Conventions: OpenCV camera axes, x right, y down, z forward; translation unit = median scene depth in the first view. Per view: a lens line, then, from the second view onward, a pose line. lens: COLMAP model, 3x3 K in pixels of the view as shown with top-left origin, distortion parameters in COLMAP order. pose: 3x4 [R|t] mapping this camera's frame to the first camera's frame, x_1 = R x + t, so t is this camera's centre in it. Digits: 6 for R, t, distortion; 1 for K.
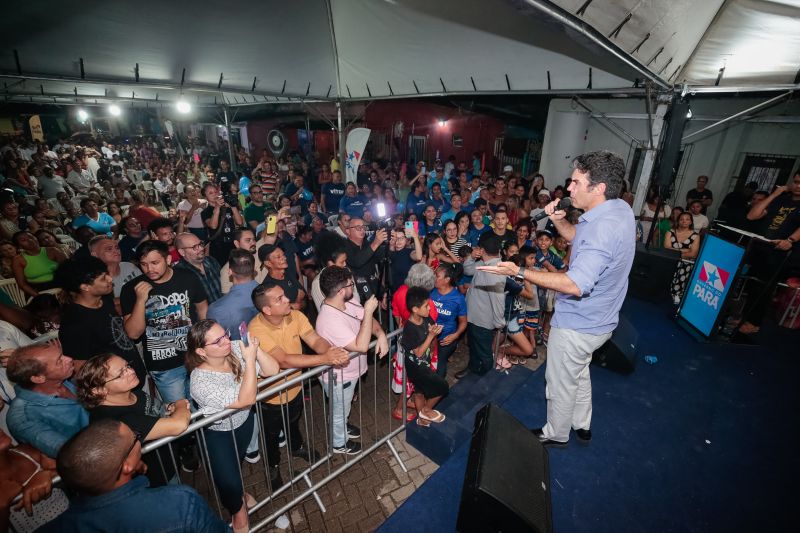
lens RADIAL K [[358.2, 0, 400.0], [0, 358.2, 264.9], [0, 0, 1]] dist [-0.005673, 0.000150]
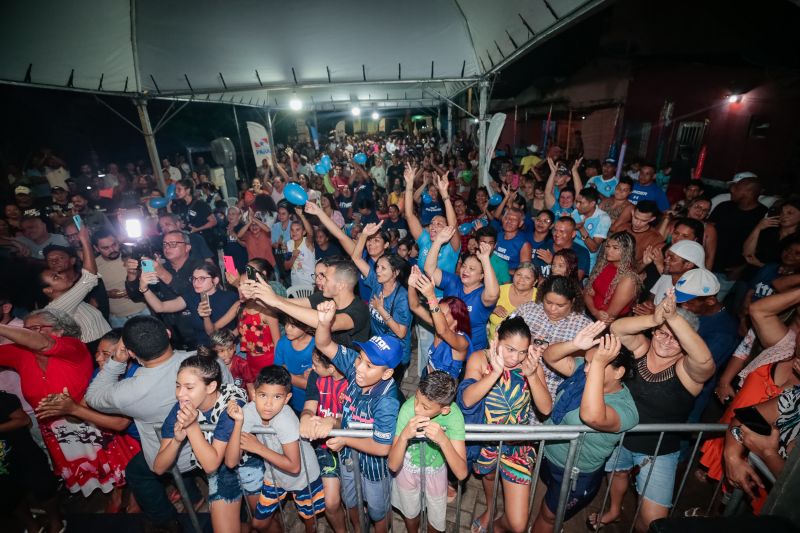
lens RADIAL K [[358.2, 0, 400.9], [0, 358.2, 266.6], [0, 0, 1]] dist [-0.005673, 0.000150]
pose [[0.670736, 0.235620, -0.703275, 0.507750], [-0.225961, 0.968039, 0.108819, -0.140102], [0.706438, 0.085924, 0.702540, 0.473124]]
